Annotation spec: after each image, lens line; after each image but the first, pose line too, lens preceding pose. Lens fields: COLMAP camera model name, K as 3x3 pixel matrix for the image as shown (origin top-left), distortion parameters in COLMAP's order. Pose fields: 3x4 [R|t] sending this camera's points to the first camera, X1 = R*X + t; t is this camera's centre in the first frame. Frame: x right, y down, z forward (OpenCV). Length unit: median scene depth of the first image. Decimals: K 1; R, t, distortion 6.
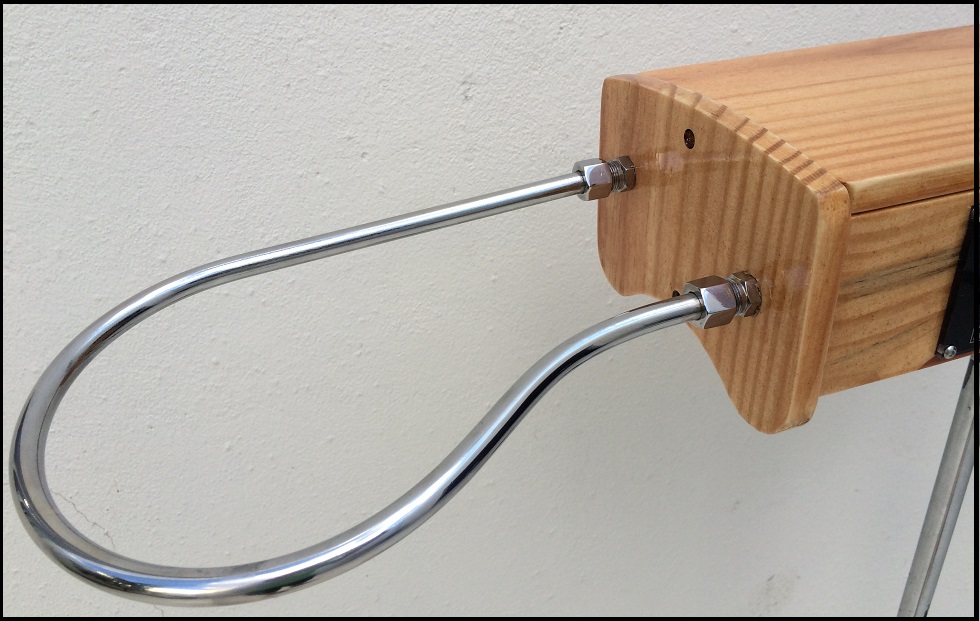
lens RADIAL K [[950.6, 0, 489.8], [0, 950.6, 309.0], [0, 0, 1]] dist [0.047858, 0.000000]
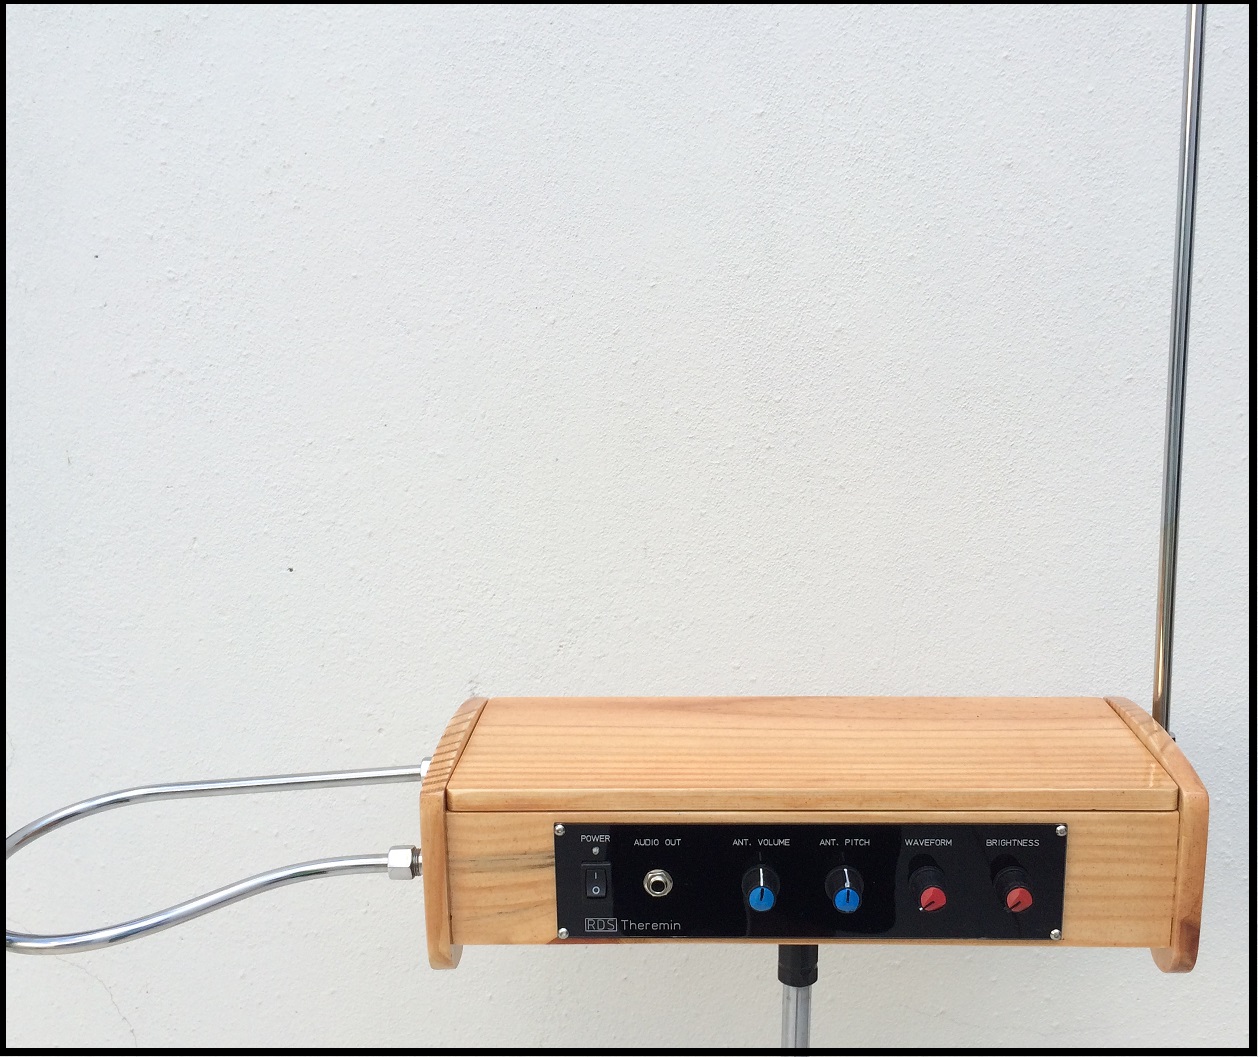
lens RADIAL K [[1761.3, 0, 629.9], [0, 1761.3, 528.4], [0, 0, 1]] dist [0.037834, 0.000000]
pose [[0.913581, 0.100176, -0.394125, 0.965787], [-0.202963, 0.952163, -0.228454, 0.032957], [0.352386, 0.288704, 0.890210, -0.874991]]
